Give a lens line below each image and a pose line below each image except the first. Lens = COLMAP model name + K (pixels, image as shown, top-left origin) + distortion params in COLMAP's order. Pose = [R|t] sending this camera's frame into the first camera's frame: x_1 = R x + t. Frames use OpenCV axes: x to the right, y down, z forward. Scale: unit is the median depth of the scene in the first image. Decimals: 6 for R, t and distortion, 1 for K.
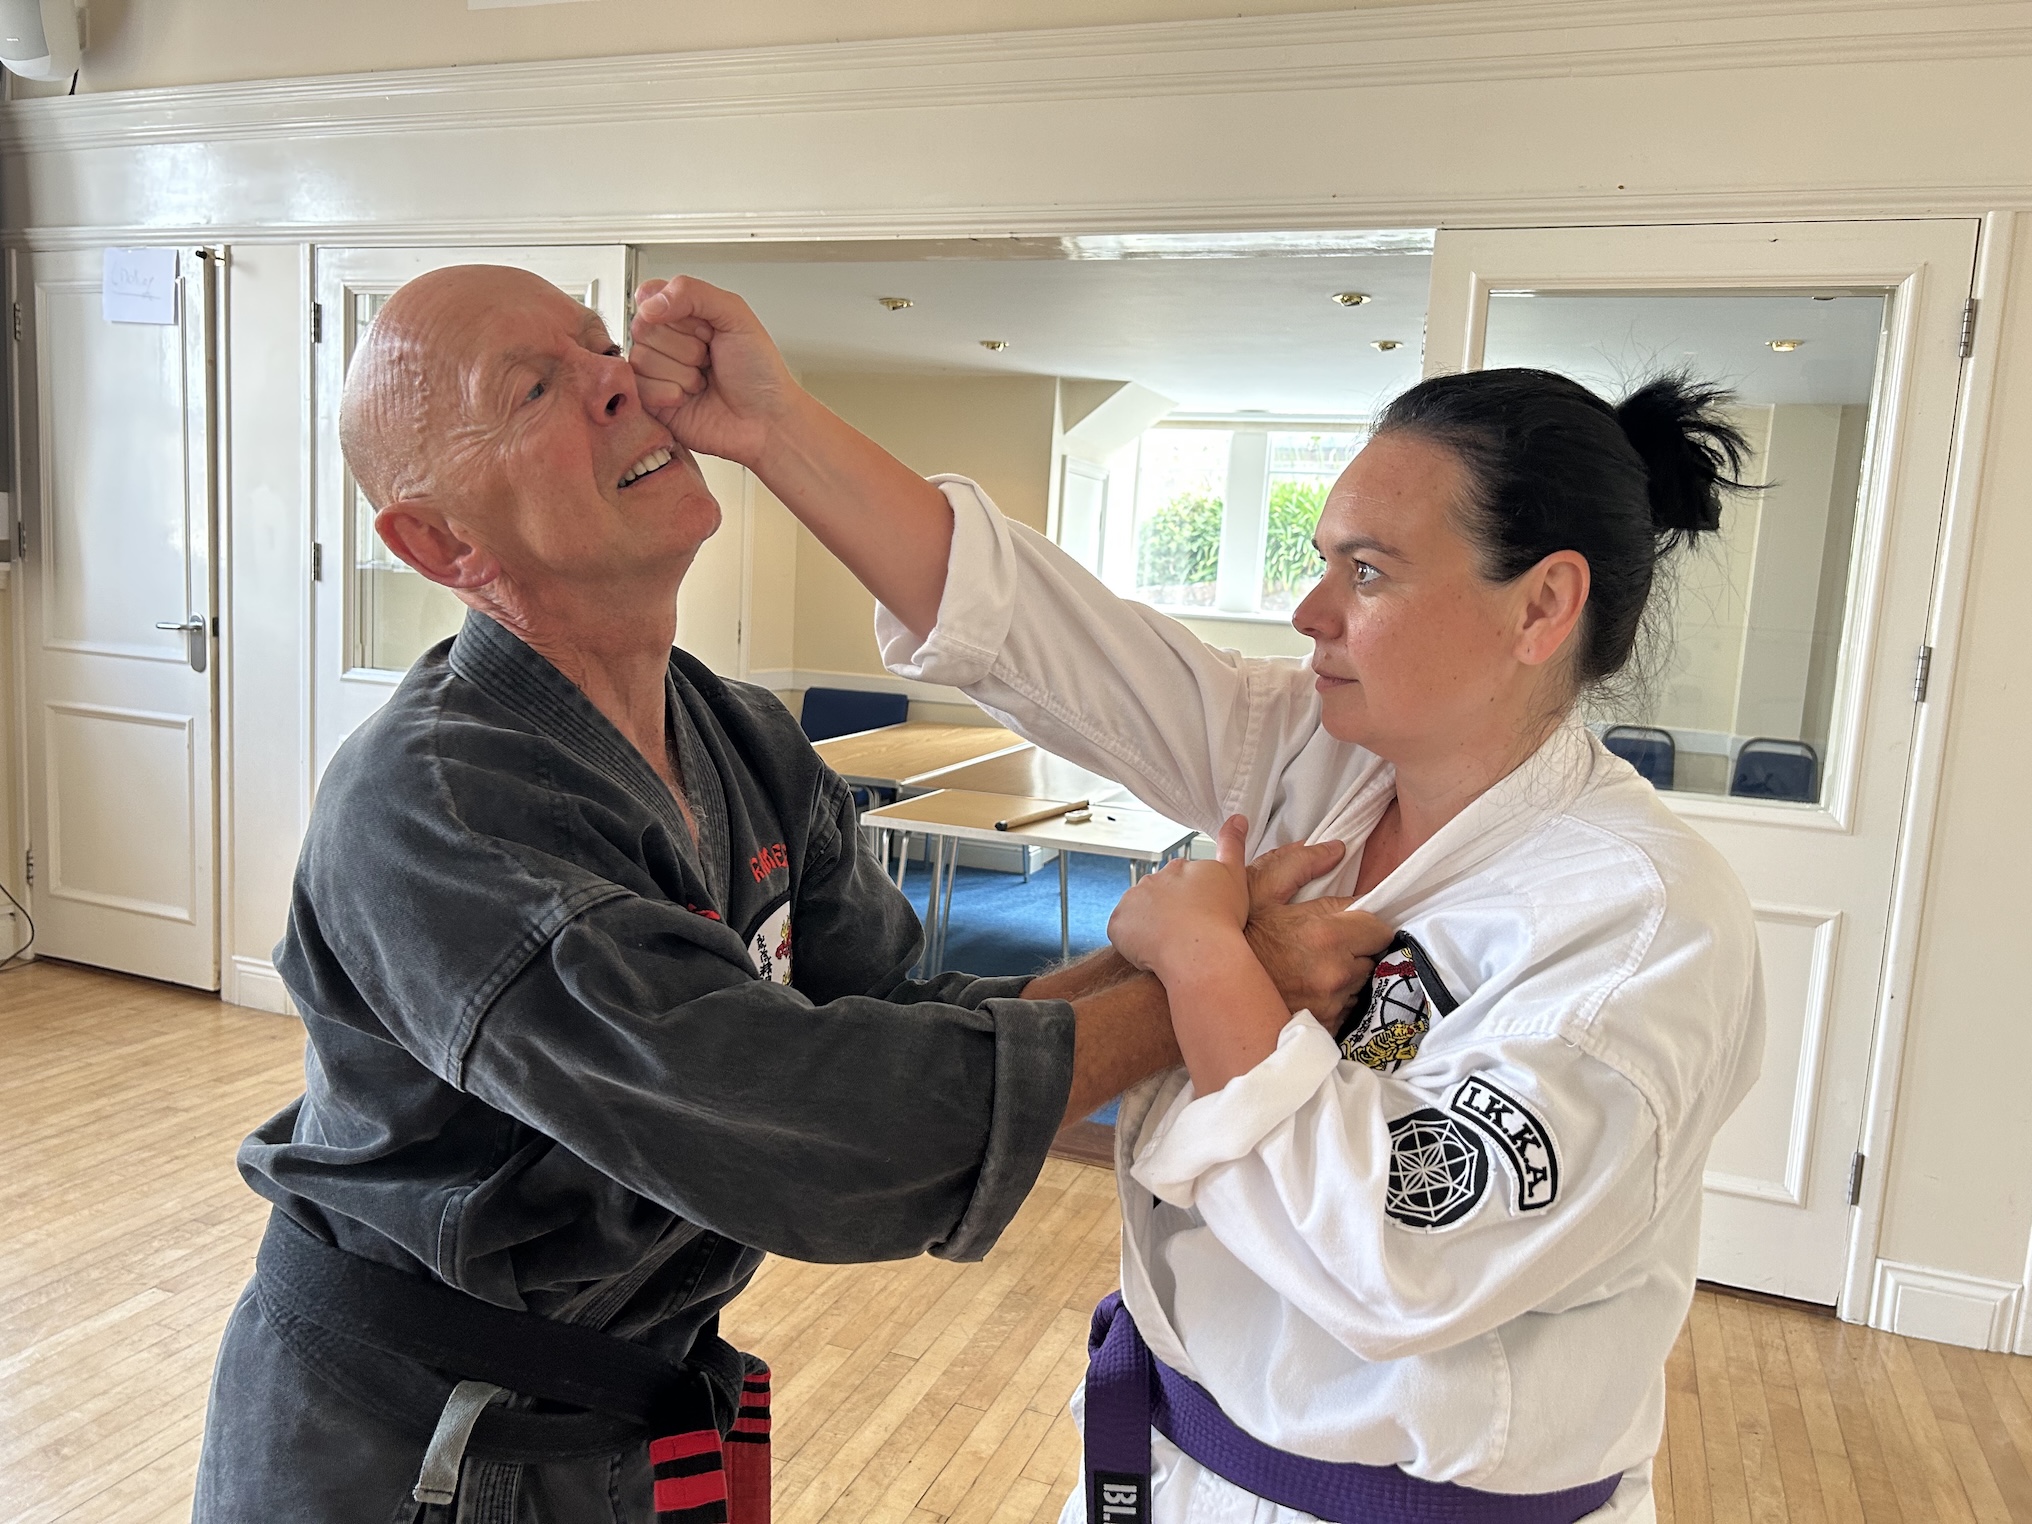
lens RADIAL K [[1532.0, 0, 981.1], [0, 1532.0, 757.9], [0, 0, 1]] dist [0.058317, -0.069409]
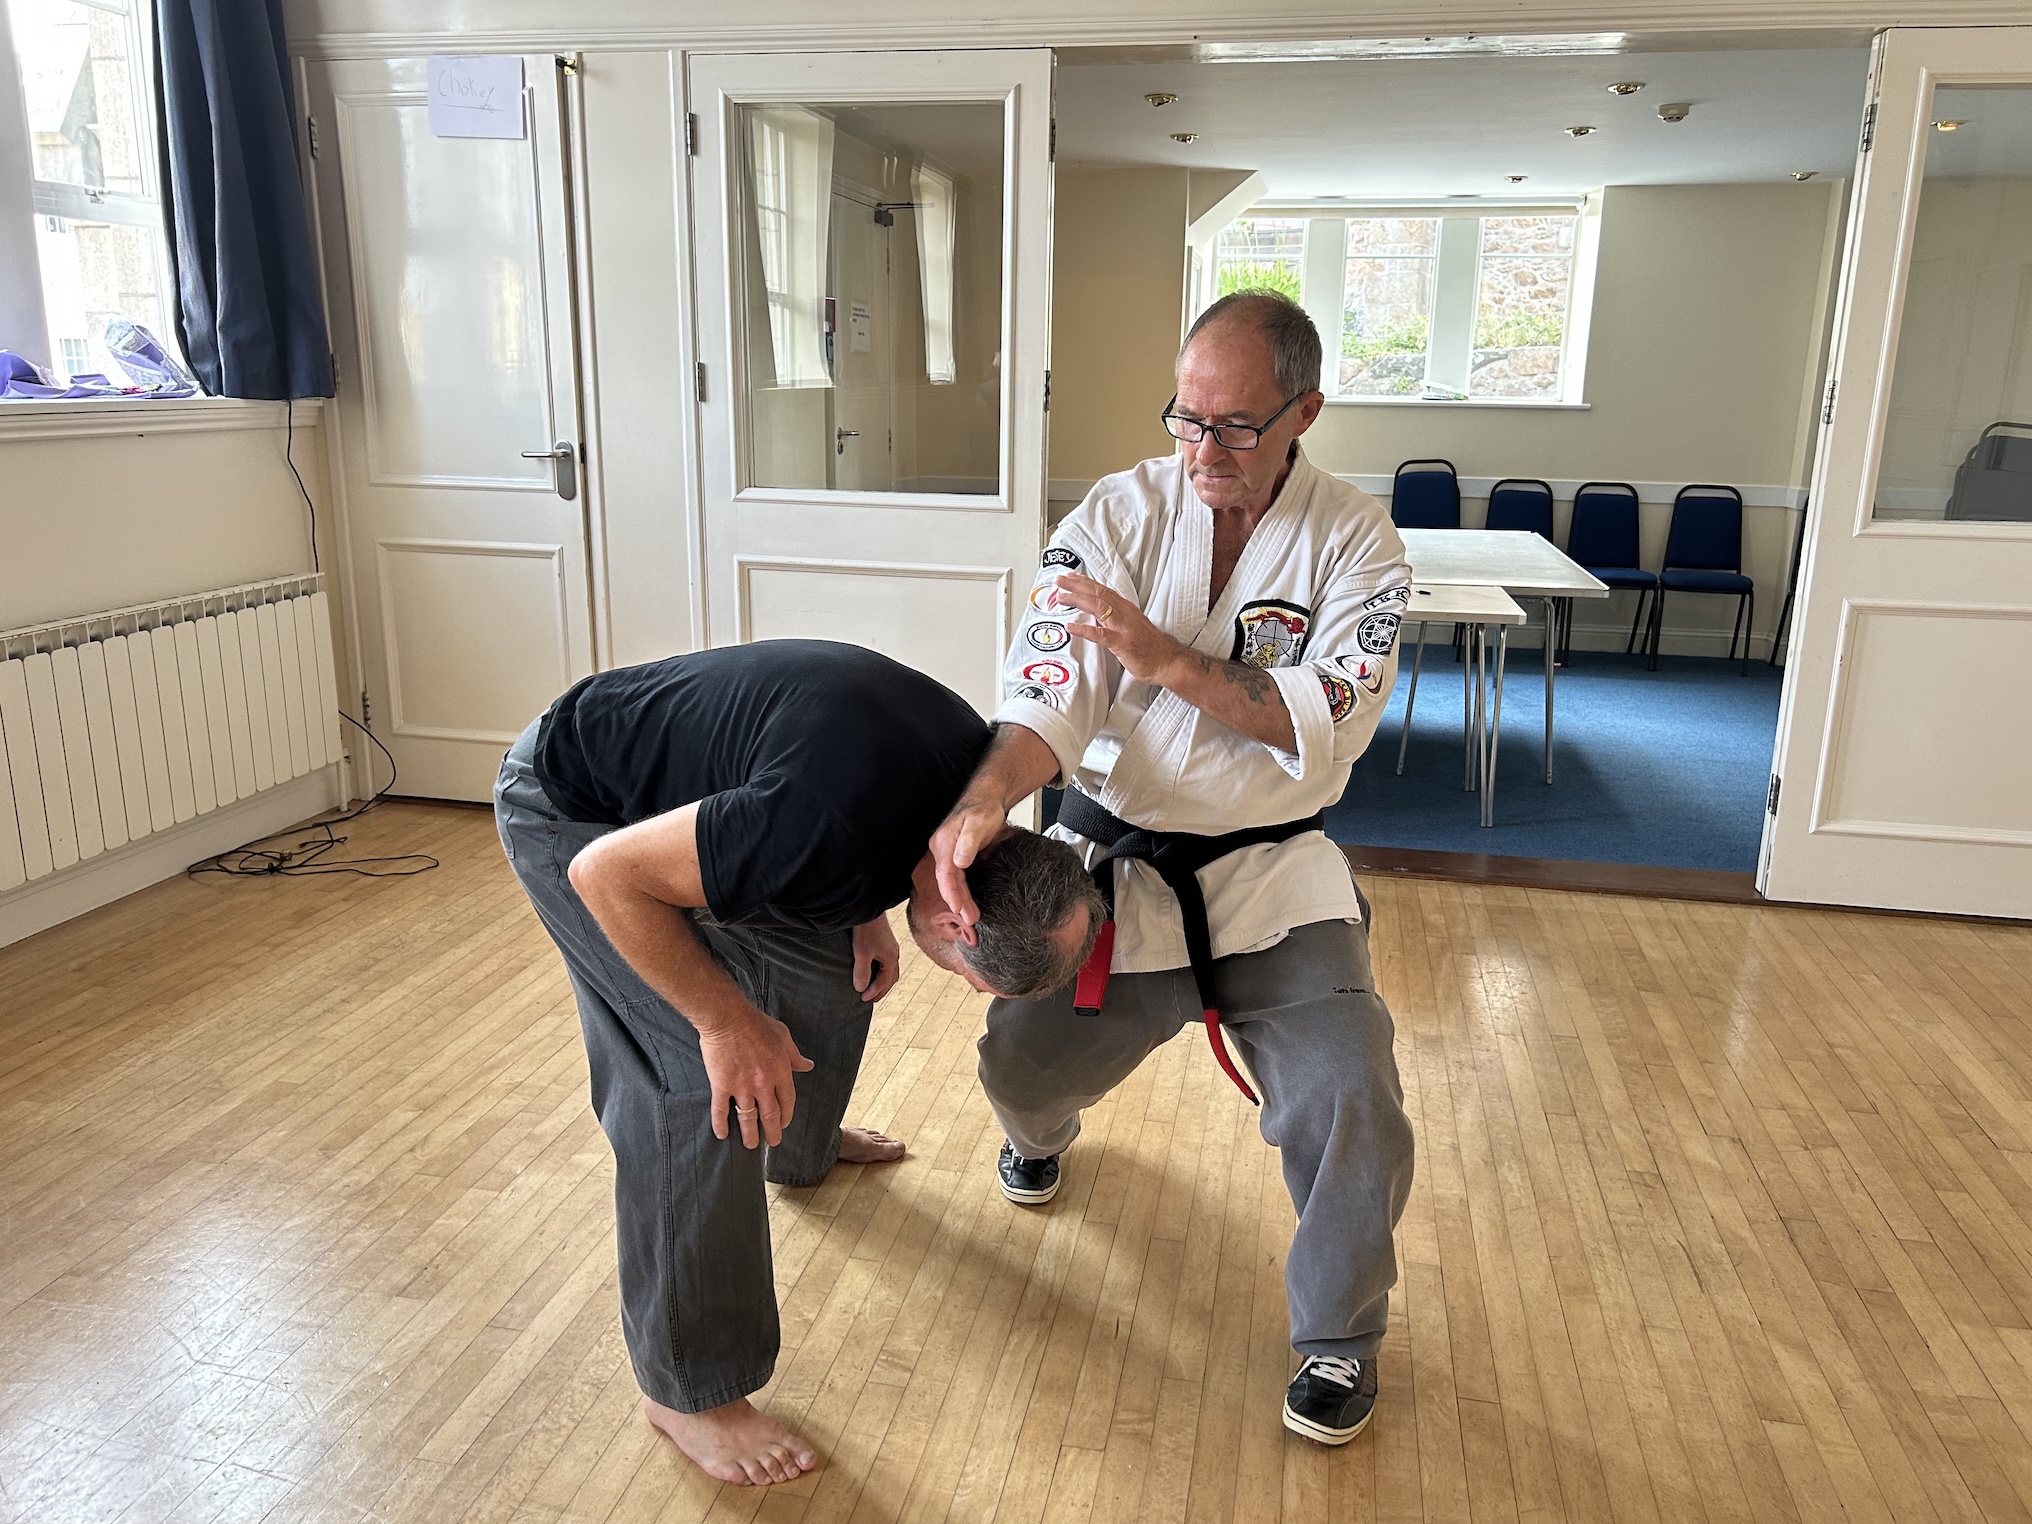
lens RADIAL K [[1512.2, 0, 1006.1], [0, 1512.2, 752.6], [0, 0, 1]] dist [0.043577, -0.045569]
pose [[0.984988, -0.082699, 0.151523, -0.388513], [0.062674, 0.989203, 0.132474, -0.005901], [-0.160843, -0.120989, 0.979536, -0.031960]]
